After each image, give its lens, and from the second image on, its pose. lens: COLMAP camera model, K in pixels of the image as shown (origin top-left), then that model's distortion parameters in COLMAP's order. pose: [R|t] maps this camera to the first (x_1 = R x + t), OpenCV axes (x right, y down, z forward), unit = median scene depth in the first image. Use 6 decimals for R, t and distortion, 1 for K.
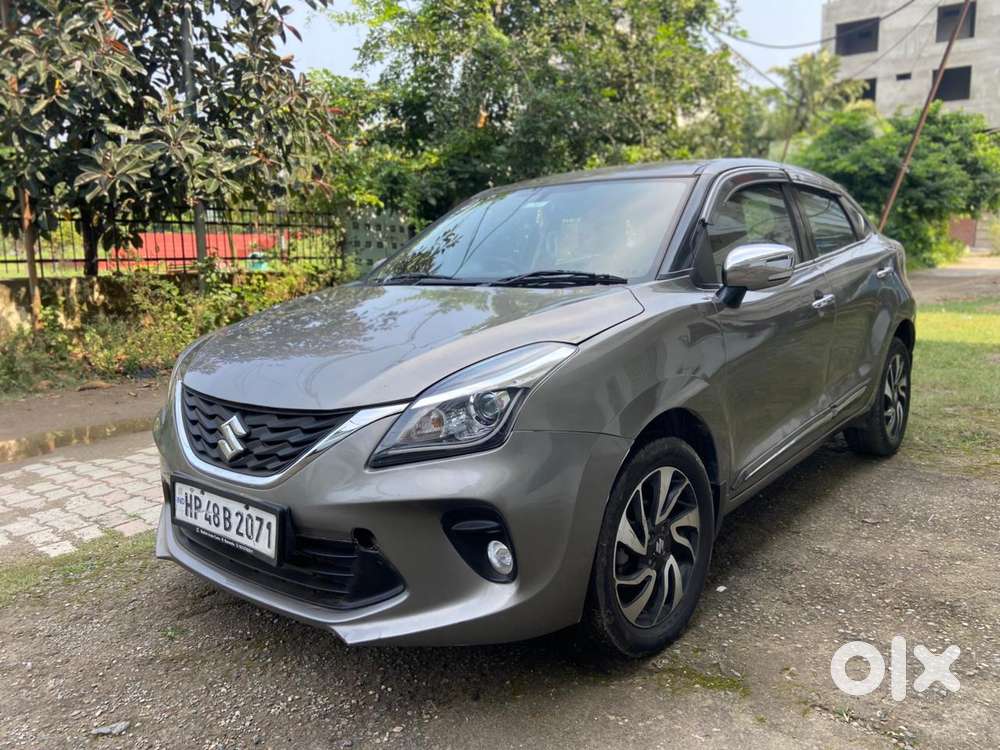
lens RADIAL K [[759.3, 0, 491.8], [0, 759.3, 368.9], [0, 0, 1]] dist [0.117169, -0.150976]
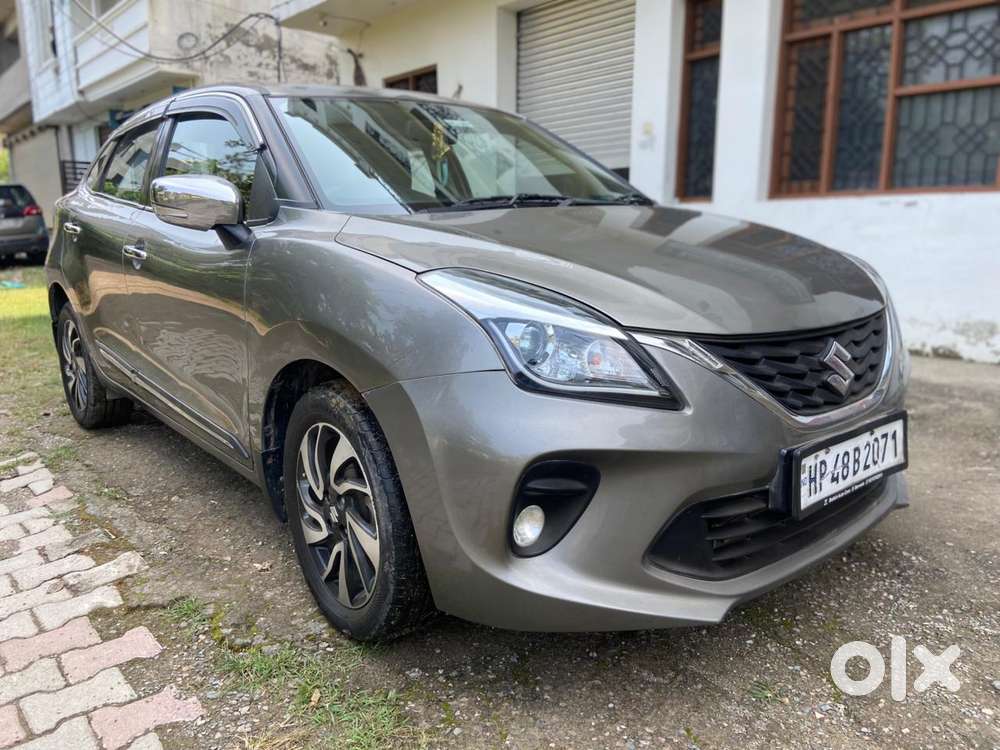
lens RADIAL K [[757.4, 0, 500.0], [0, 757.4, 375.0], [0, 0, 1]] dist [0.117475, -0.149392]
pose [[0.157003, -0.176195, 0.971754, -0.792291], [0.157149, 0.975877, 0.151553, -0.057121], [-0.975015, 0.128916, 0.180905, 0.793811]]
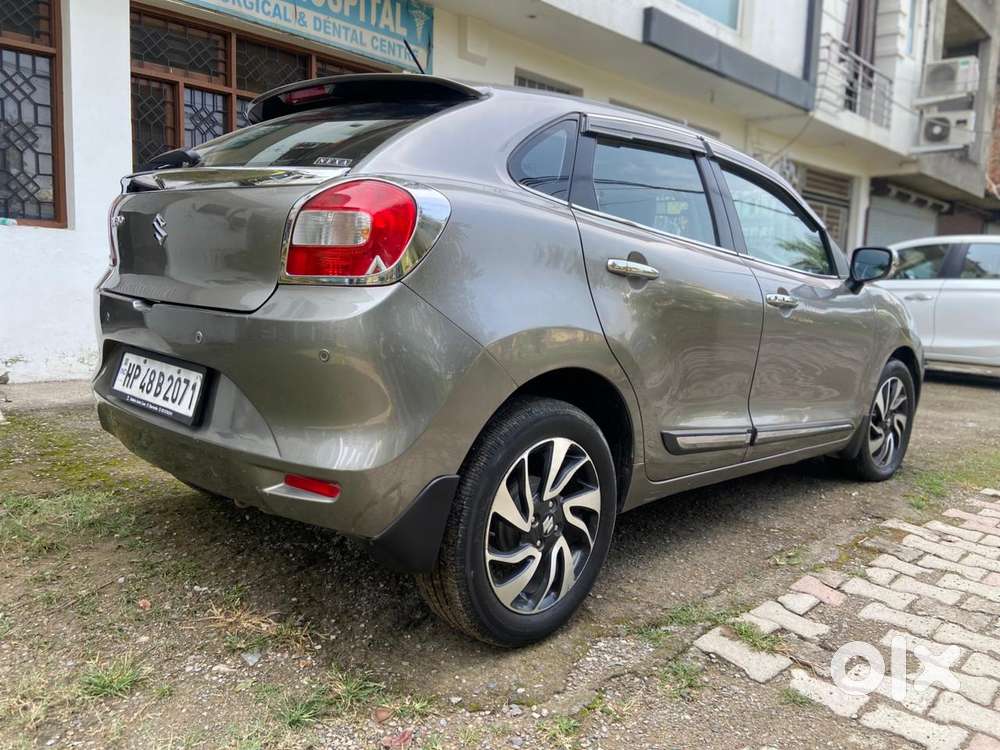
lens RADIAL K [[755.0, 0, 503.9], [0, 755.0, 374.5], [0, 0, 1]] dist [0.121029, -0.151668]
pose [[-0.998188, -0.027784, 0.053368, 0.257426], [-0.012166, 0.961874, 0.273221, -0.270586], [-0.058924, 0.272076, -0.960470, 2.181272]]
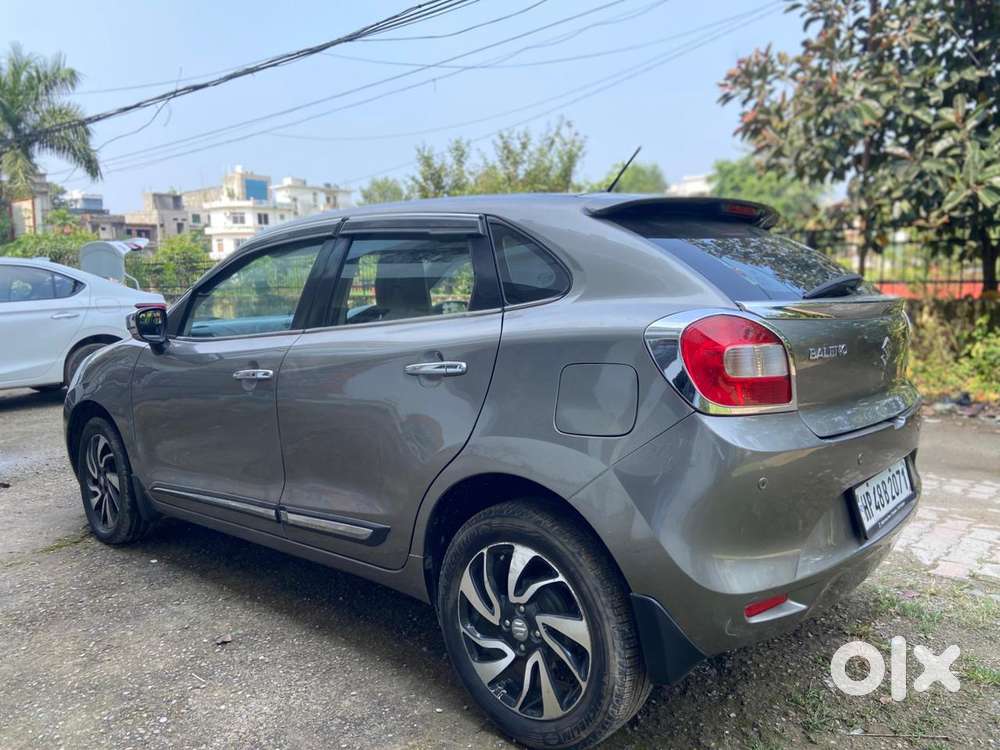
lens RADIAL K [[757.4, 0, 500.0], [0, 757.4, 375.0], [0, 0, 1]] dist [0.117475, -0.149392]
pose [[-0.011637, 0.146758, -0.989104, 1.256566], [-0.133757, 0.980053, 0.146989, -0.243757], [0.990946, 0.134010, 0.008226, 1.220946]]
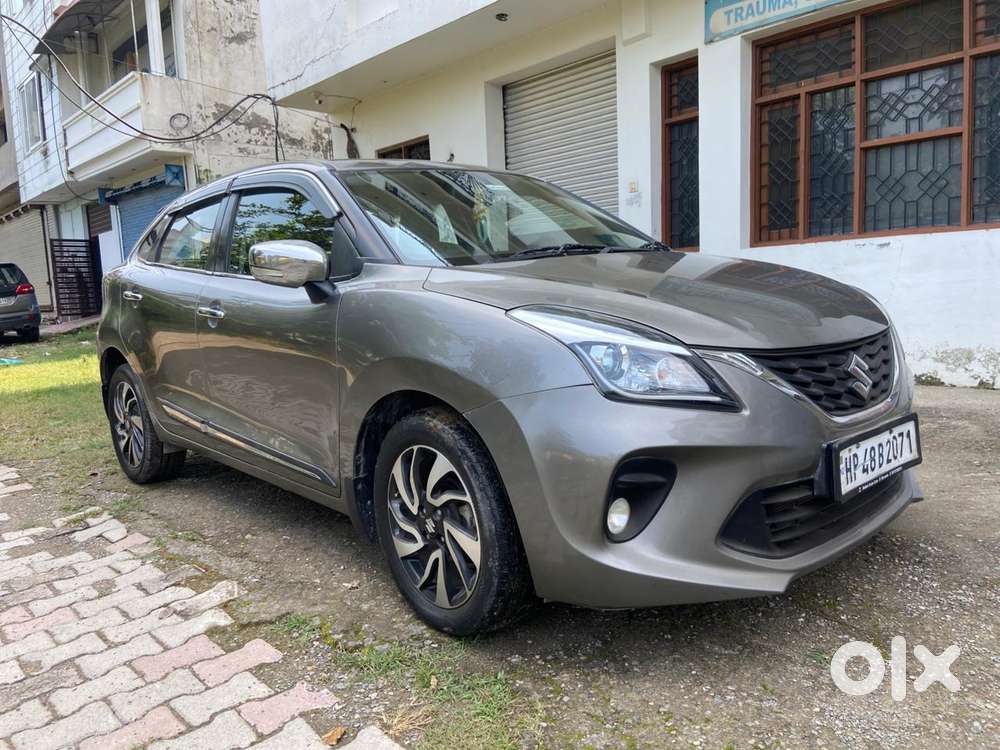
lens RADIAL K [[755.5, 0, 502.6], [0, 755.5, 376.8], [0, 0, 1]] dist [0.119108, -0.149699]
pose [[0.121043, -0.110751, 0.986450, -0.894349], [0.198845, 0.976319, 0.085214, -0.055299], [-0.972527, 0.185836, 0.140199, 0.858319]]
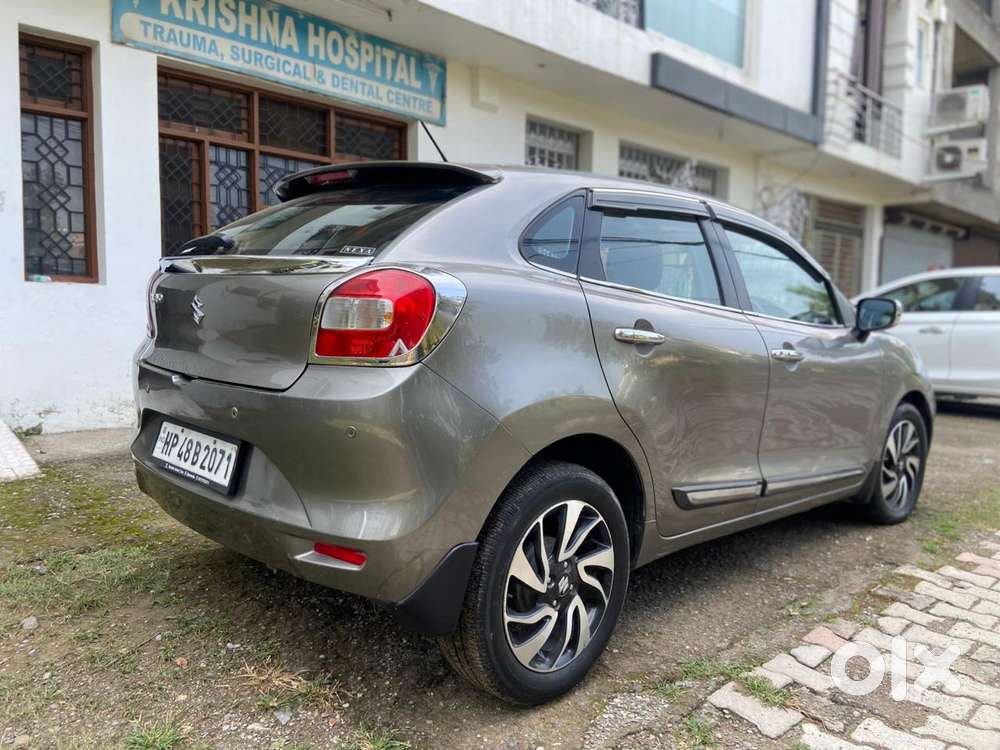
lens RADIAL K [[757.4, 0, 500.0], [0, 757.4, 375.0], [0, 0, 1]] dist [0.117475, -0.149392]
pose [[-0.996693, -0.009342, 0.080715, 0.254237], [0.010187, 0.971165, 0.238192, -0.312096], [-0.080613, 0.238227, -0.967858, 2.208647]]
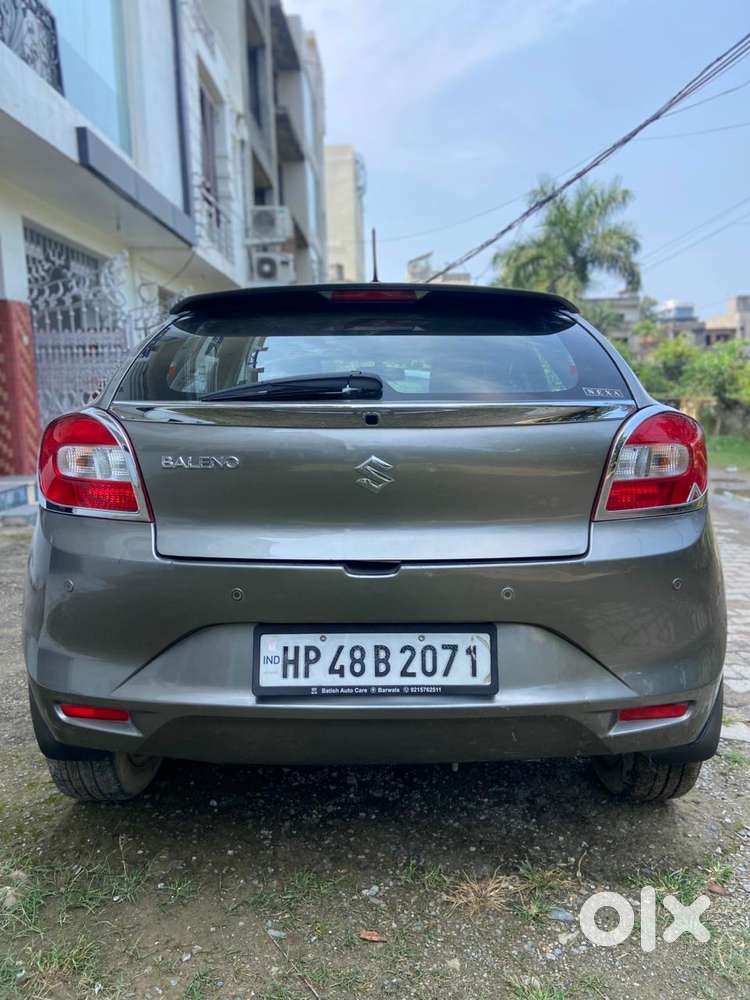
lens RADIAL K [[757.4, 0, 375.0], [0, 757.4, 500.0], [0, 0, 1]] dist [0.117475, -0.149392]
pose [[-0.759956, 0.122622, -0.638303, 0.898491], [-0.063756, 0.963244, 0.260953, -0.324484], [0.646840, 0.239008, -0.724205, 1.931573]]
